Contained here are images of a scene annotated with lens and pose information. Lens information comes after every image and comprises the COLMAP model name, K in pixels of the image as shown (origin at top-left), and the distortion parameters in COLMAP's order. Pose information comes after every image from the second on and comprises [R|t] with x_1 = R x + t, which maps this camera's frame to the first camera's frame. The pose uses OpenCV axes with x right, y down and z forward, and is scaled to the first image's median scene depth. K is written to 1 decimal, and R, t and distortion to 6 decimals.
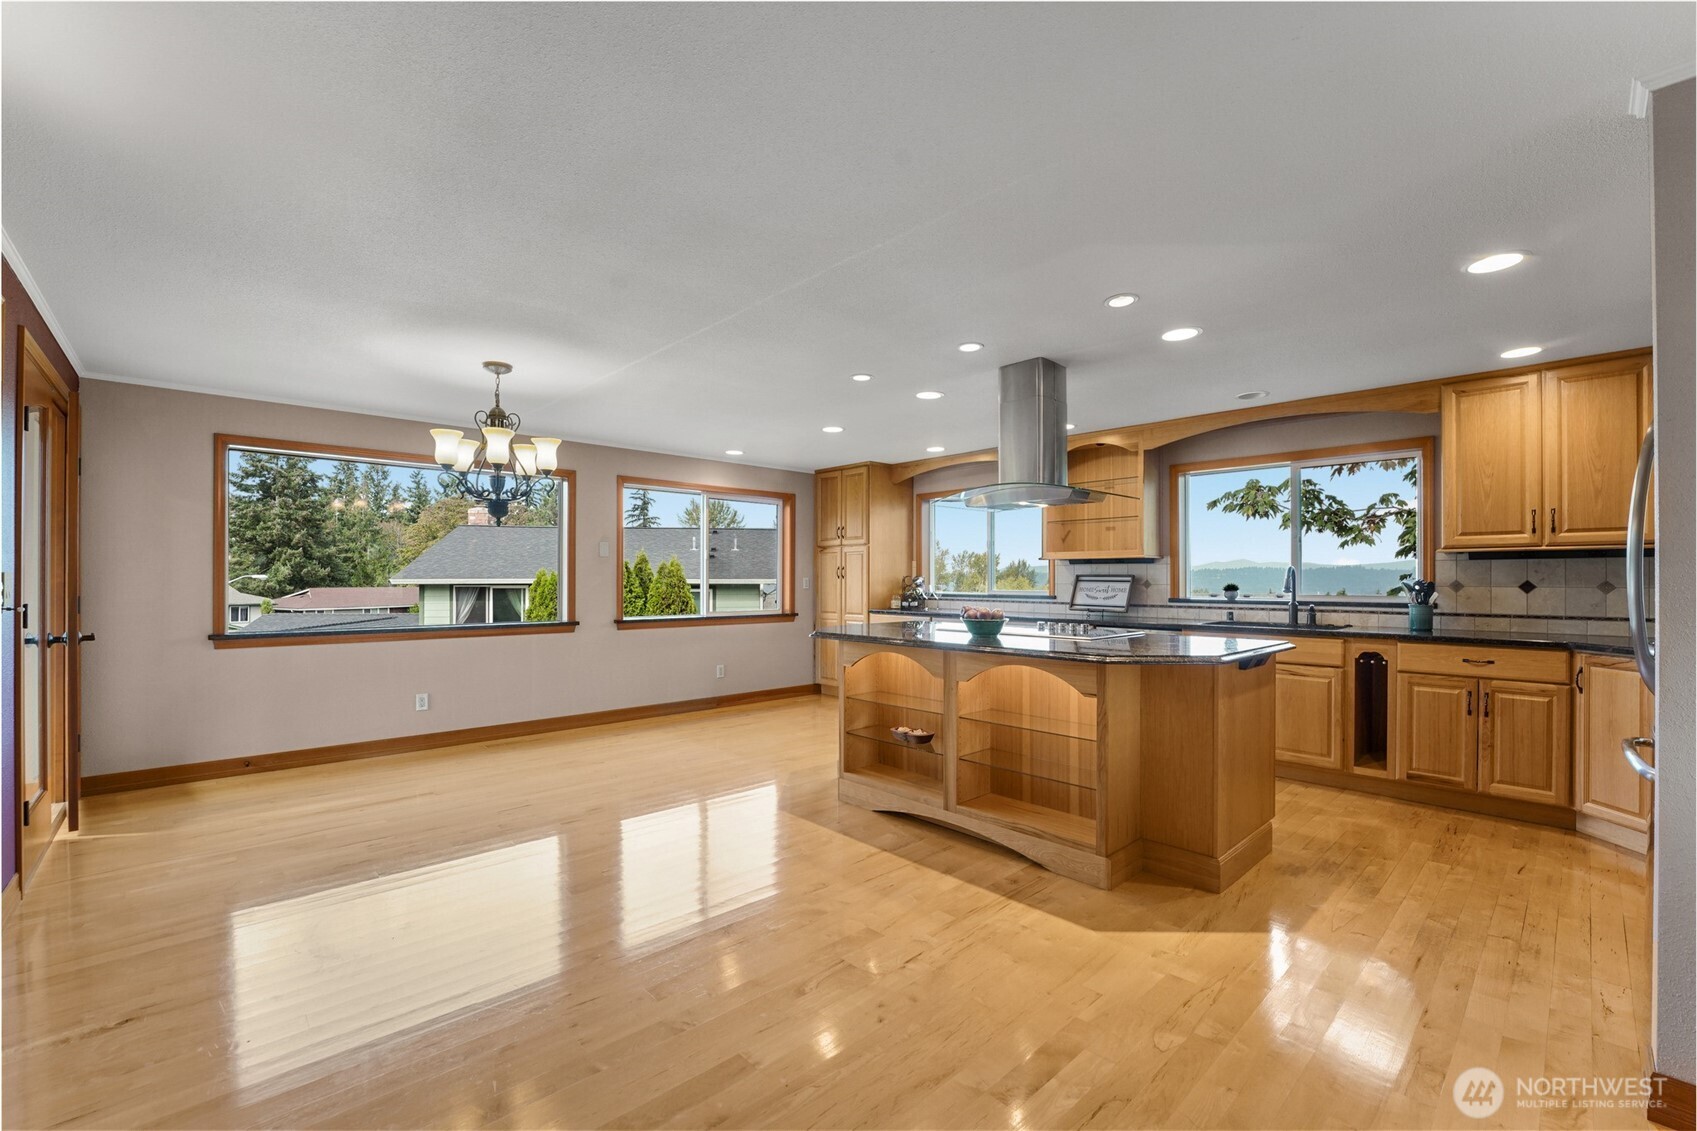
lens RADIAL K [[707.6, 0, 848.8], [0, 707.6, 576.0], [0, 0, 1]] dist [-0.021716, -0.000120]
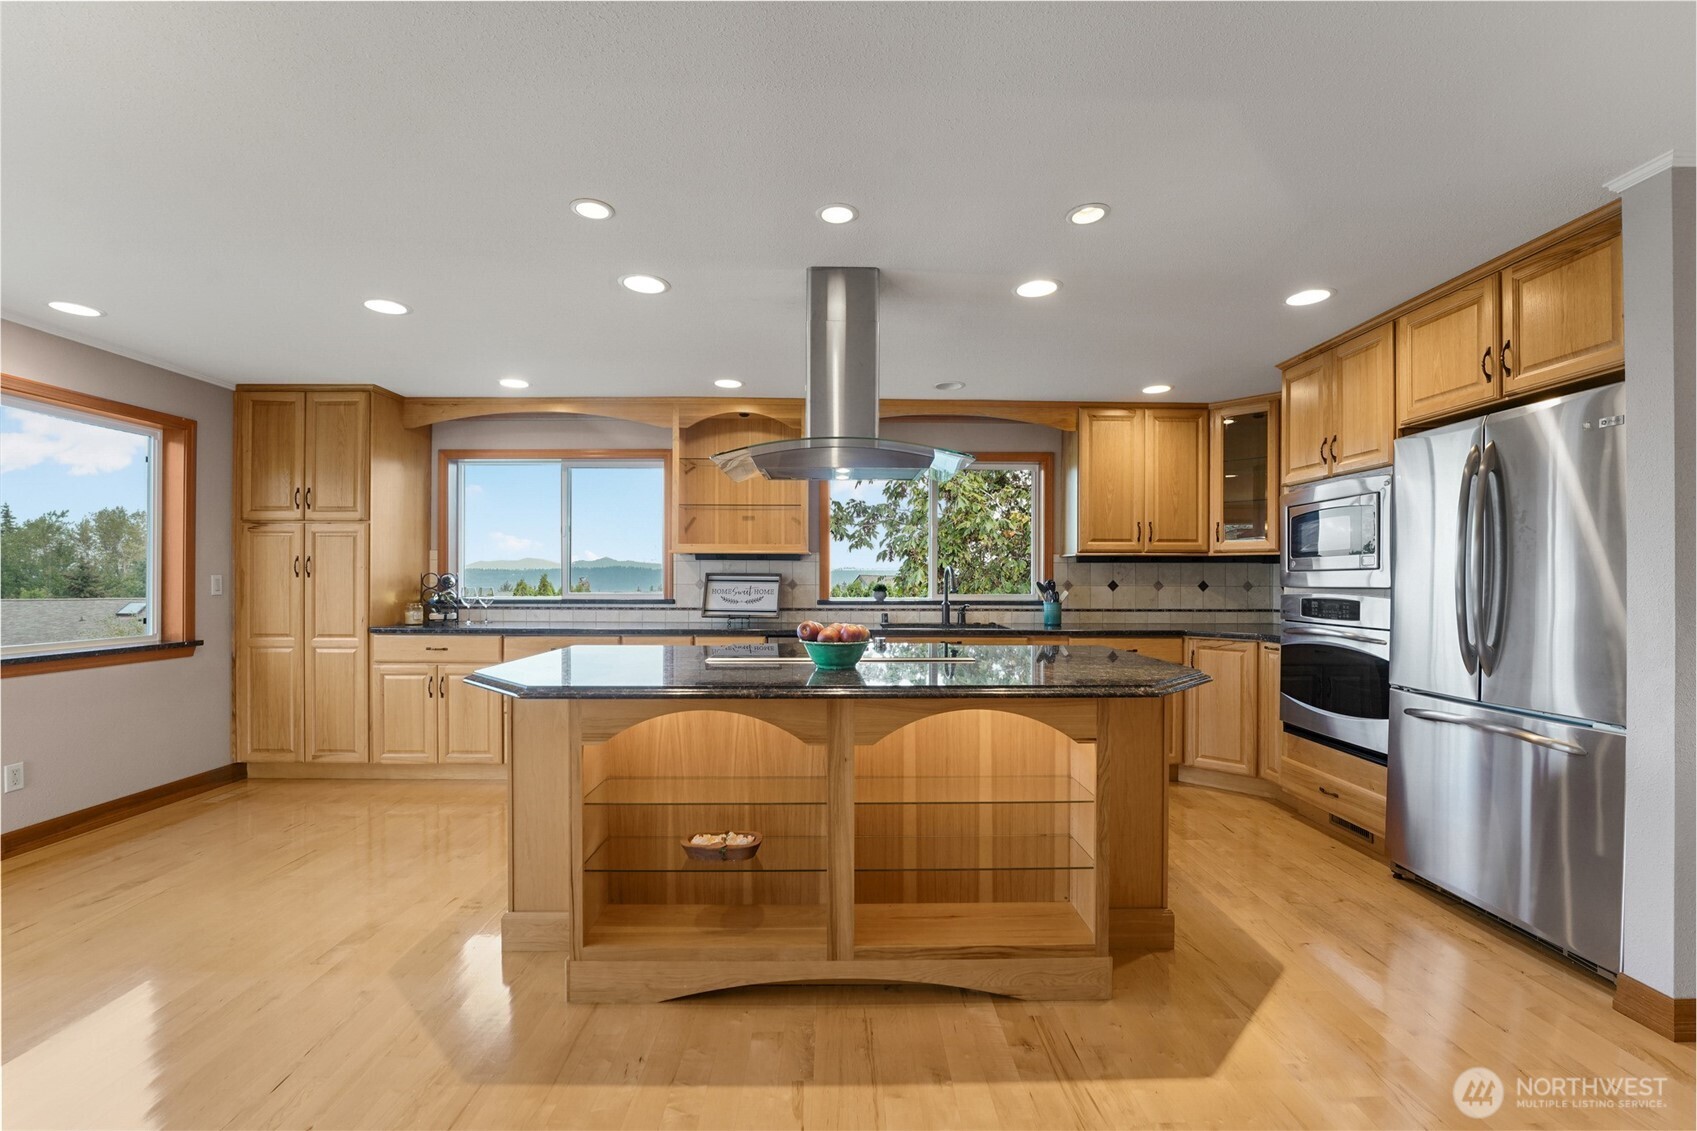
lens RADIAL K [[721.6, 0, 848.7], [0, 721.6, 580.2], [0, 0, 1]] dist [-0.019723, -0.000189]
pose [[0.671616, -0.001386, 0.740898, -0.222625], [-0.005167, 0.999965, 0.006553, 0.000285], [-0.740881, -0.008229, 0.671586, 0.412877]]
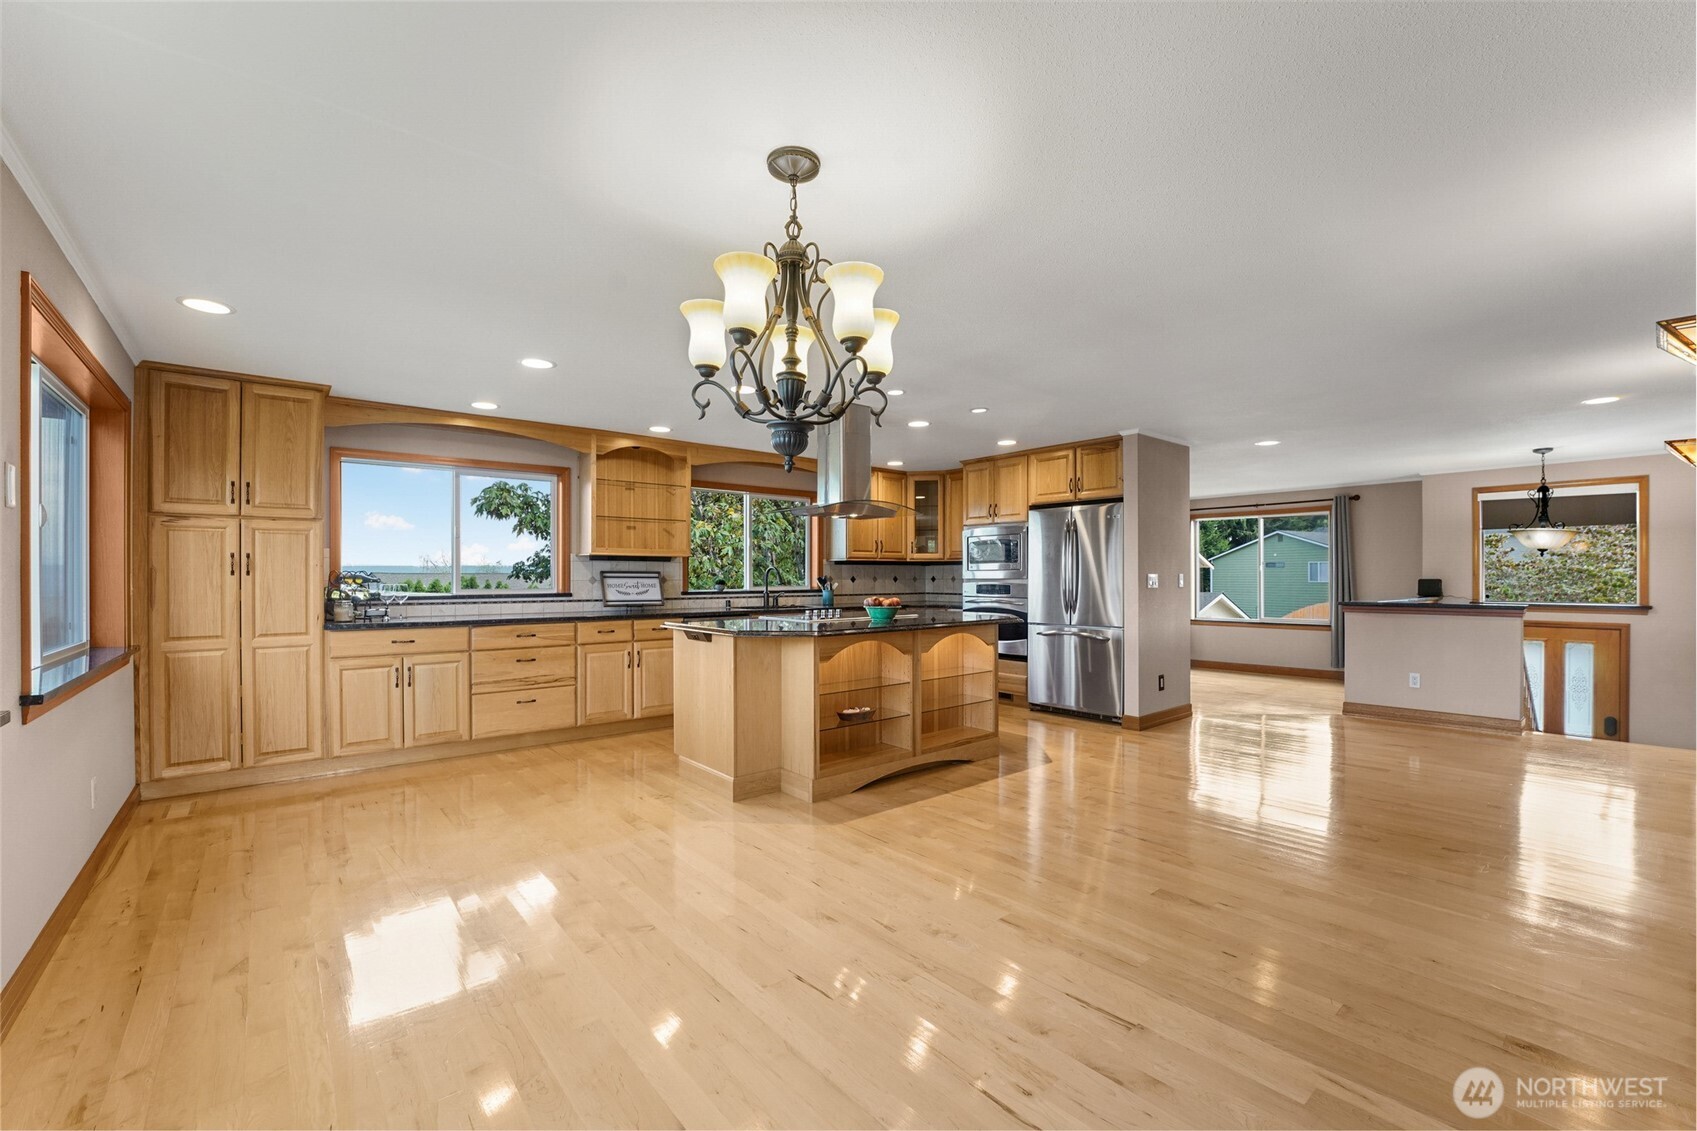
lens RADIAL K [[707.6, 0, 848.8], [0, 707.6, 576.0], [0, 0, 1]] dist [-0.021716, -0.000120]
pose [[0.059277, -0.001024, 0.998241, -0.815630], [-0.003297, 0.999994, 0.001221, 0.003354], [-0.998236, -0.003363, 0.059273, 0.746051]]
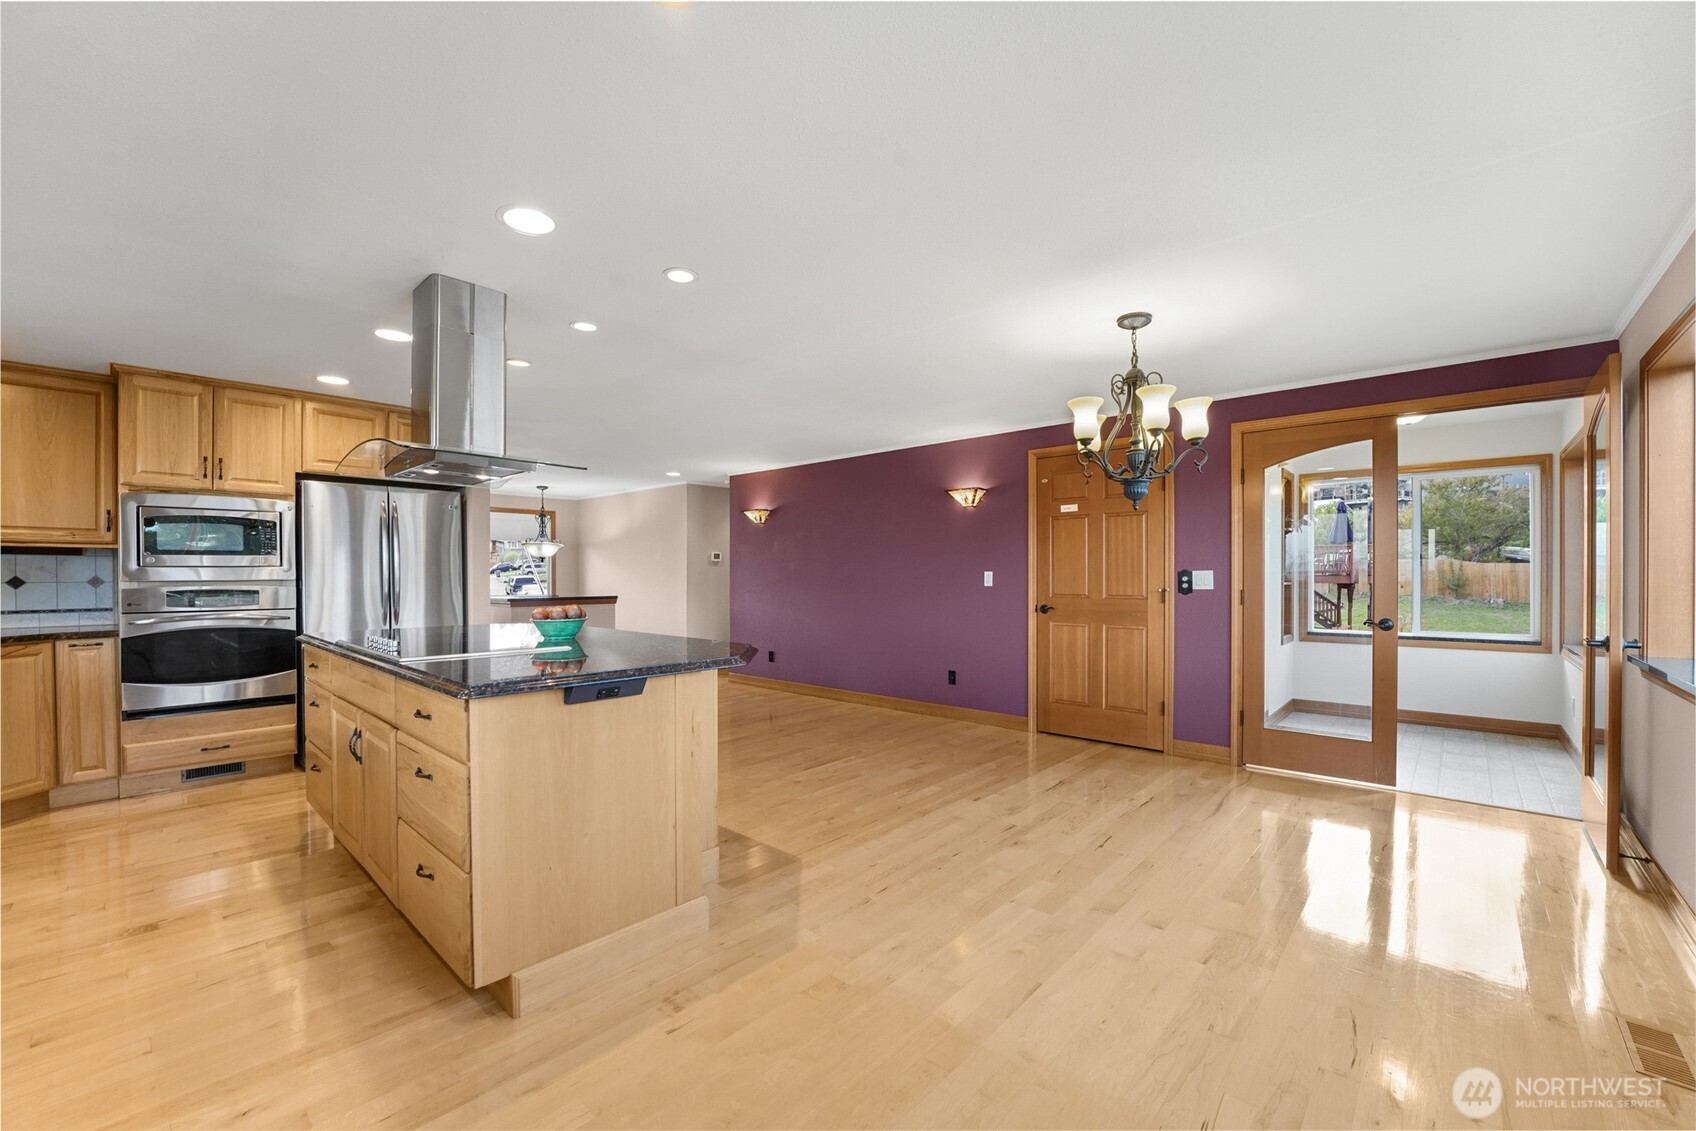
lens RADIAL K [[679.1, 0, 845.9], [0, 679.1, 580.3], [0, 0, 1]] dist [-0.031787, 0.004798]
pose [[-0.996702, 0.000903, -0.081146, -0.074490], [0.000726, 0.999997, 0.002210, 0.008251], [0.081148, 0.002144, -0.996700, 1.416785]]
